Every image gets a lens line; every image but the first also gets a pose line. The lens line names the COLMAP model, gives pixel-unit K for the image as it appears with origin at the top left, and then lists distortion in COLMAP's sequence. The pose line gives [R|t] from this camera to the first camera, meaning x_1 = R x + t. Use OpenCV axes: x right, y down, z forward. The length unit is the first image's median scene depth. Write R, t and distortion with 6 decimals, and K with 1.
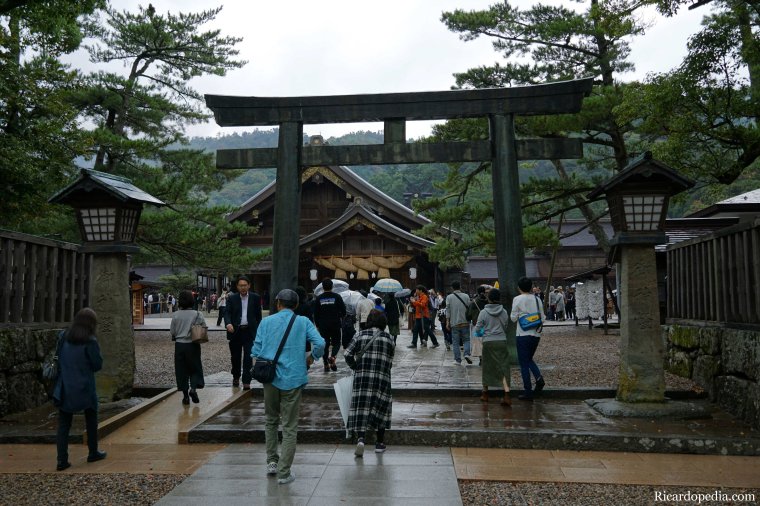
lens RADIAL K [[686.5, 0, 380.0], [0, 686.5, 253.0], [0, 0, 1]] dist [0.006358, 0.002061]
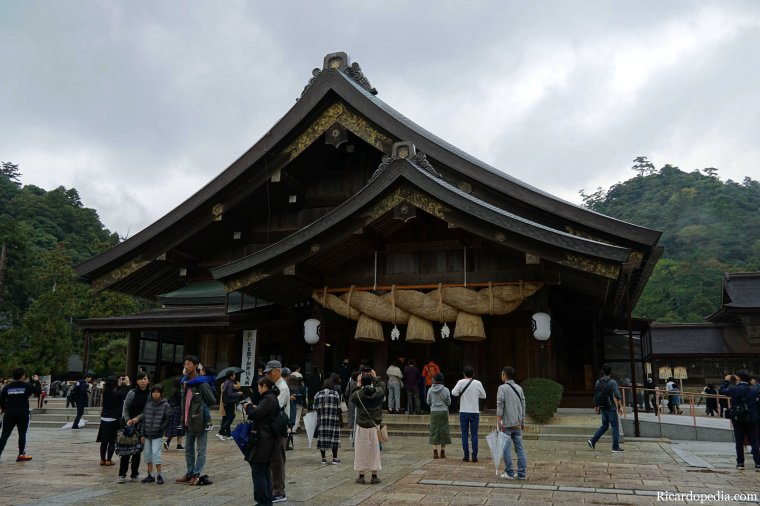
lens RADIAL K [[686.5, 0, 380.0], [0, 686.5, 253.0], [0, 0, 1]] dist [0.006358, 0.002061]
pose [[0.984178, -0.020550, -0.175986, 0.026064], [0.000383, 0.993495, -0.113872, 0.032590], [0.177181, 0.112003, 0.977784, 0.577357]]
